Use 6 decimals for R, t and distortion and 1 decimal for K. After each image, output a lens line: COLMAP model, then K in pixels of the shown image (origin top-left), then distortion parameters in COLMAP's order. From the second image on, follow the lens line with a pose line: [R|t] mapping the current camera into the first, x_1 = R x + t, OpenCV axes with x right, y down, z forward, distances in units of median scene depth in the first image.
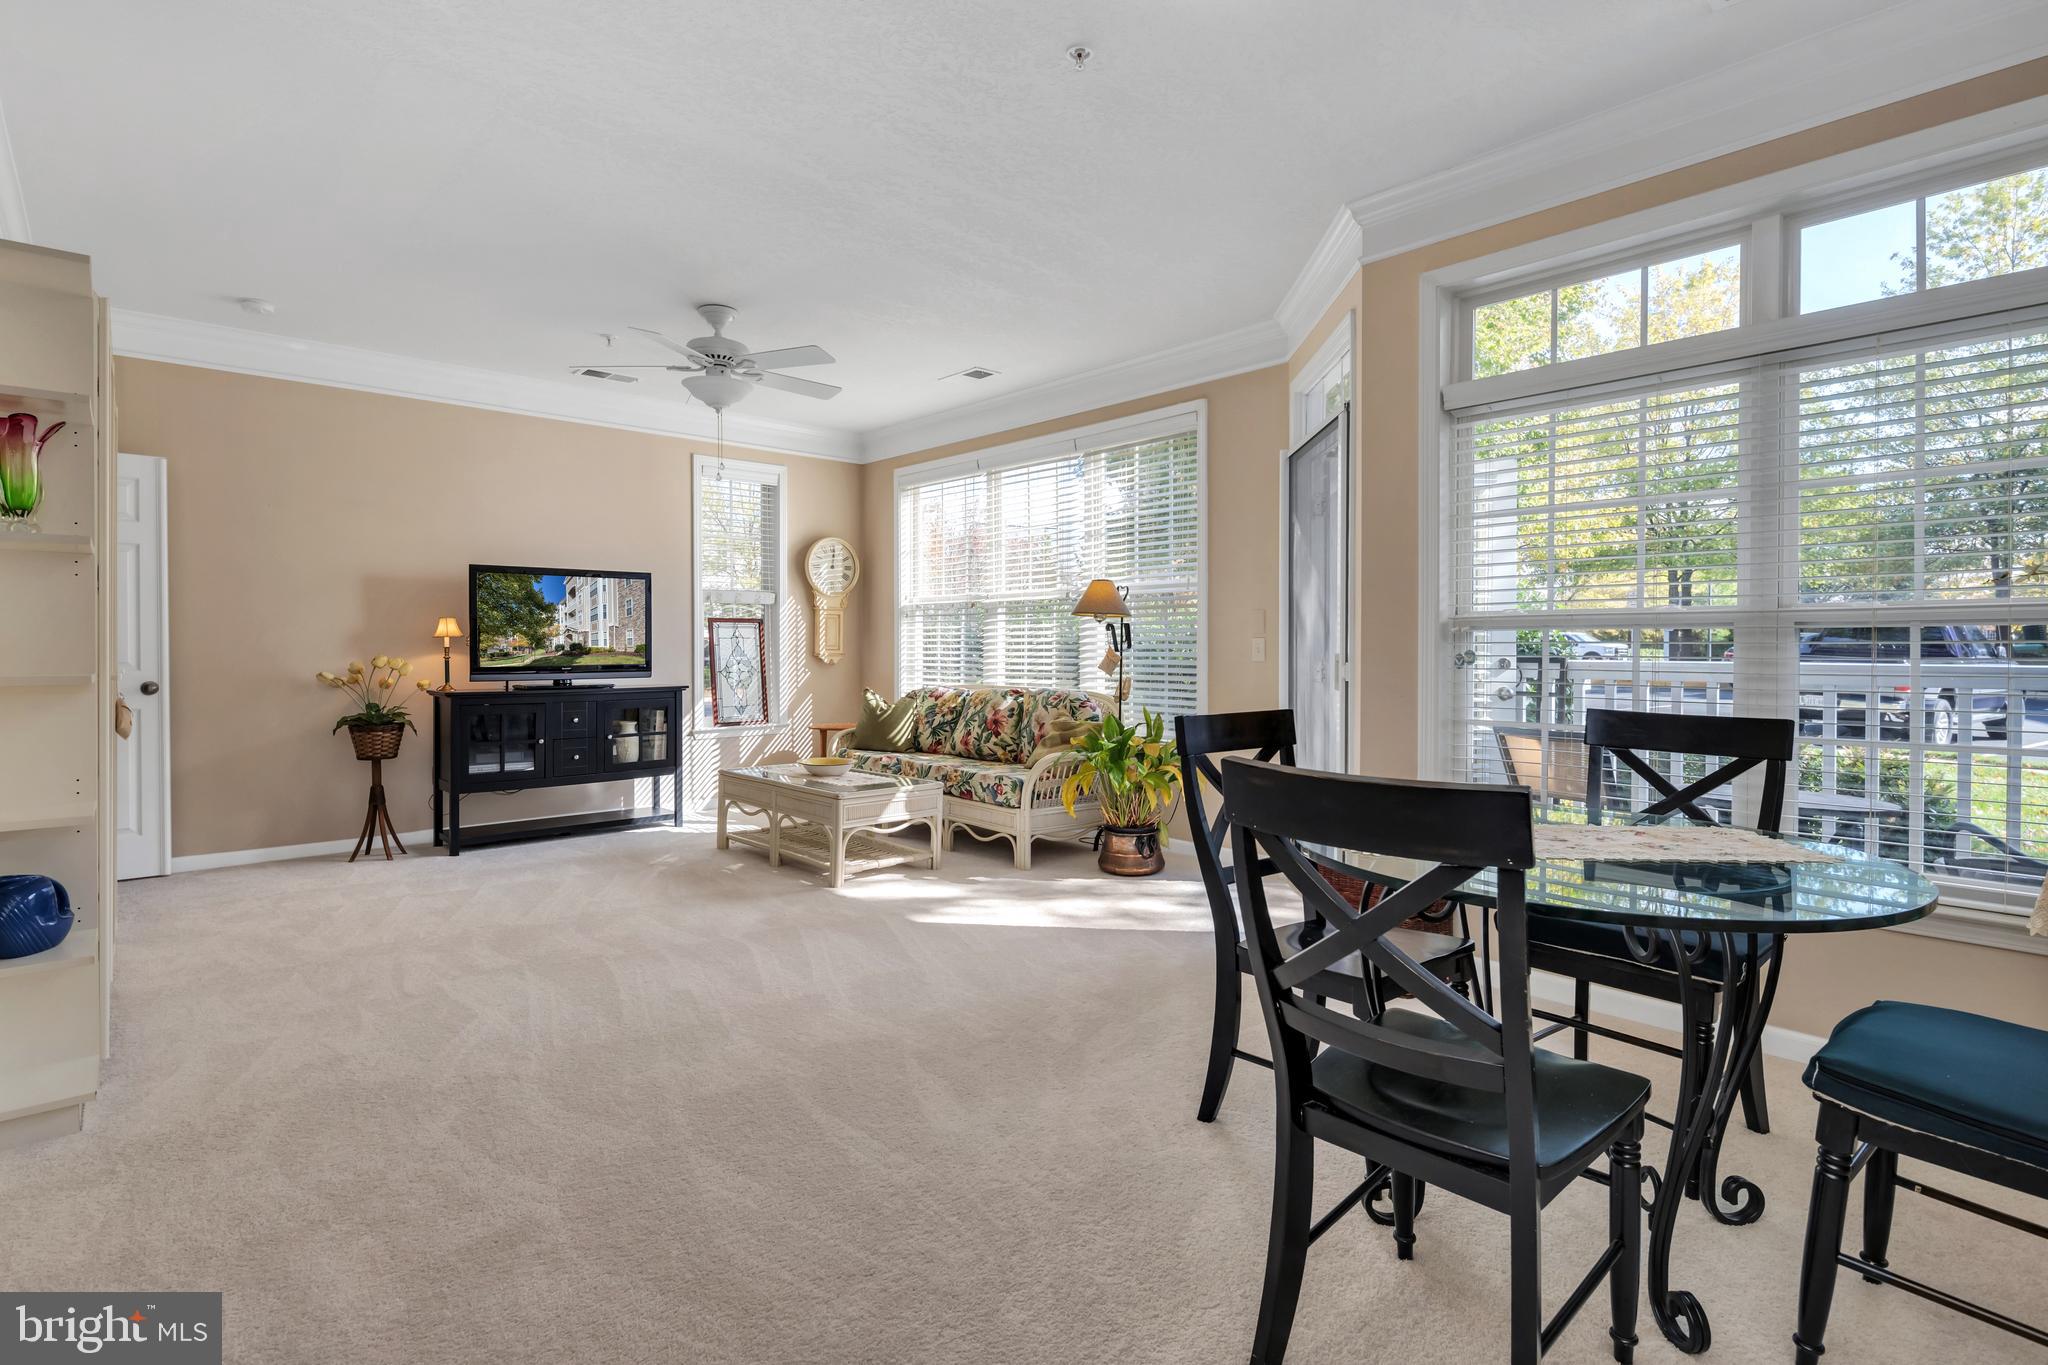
lens RADIAL K [[965.2, 0, 1035.6], [0, 965.2, 663.2], [0, 0, 1]] dist [0.000741, -0.001360]
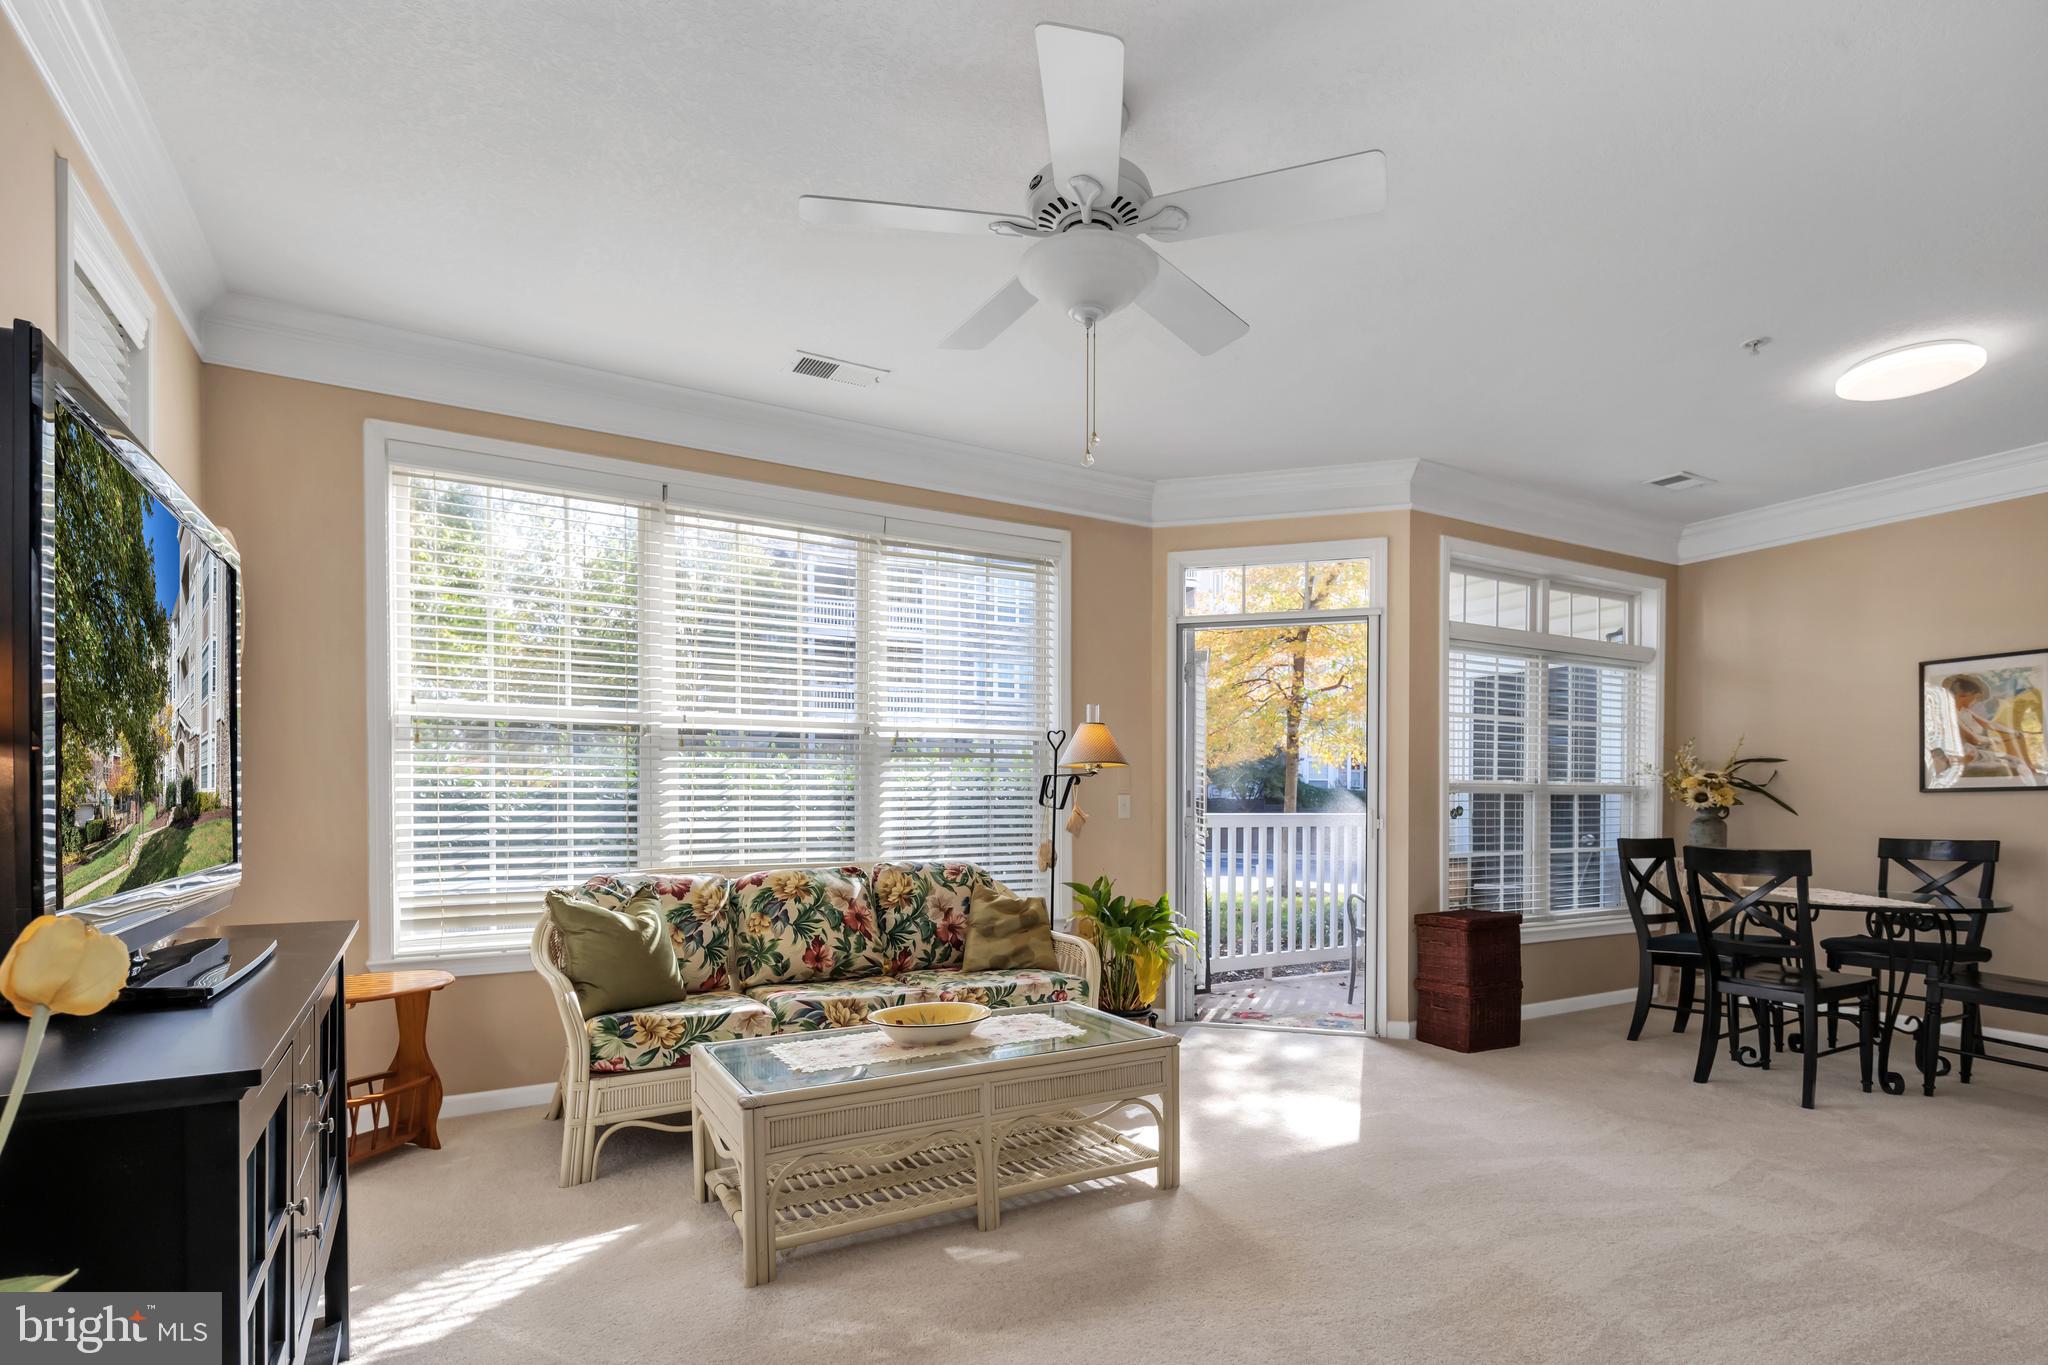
lens RADIAL K [[993.8, 0, 1064.5], [0, 993.8, 822.4], [0, 0, 1]] dist [0.005426, -0.003343]
pose [[0.236563, -0.017329, 0.971462, -0.673024], [0.014913, 0.999788, 0.014202, -0.011455], [-0.971502, 0.011128, 0.236771, 0.714006]]
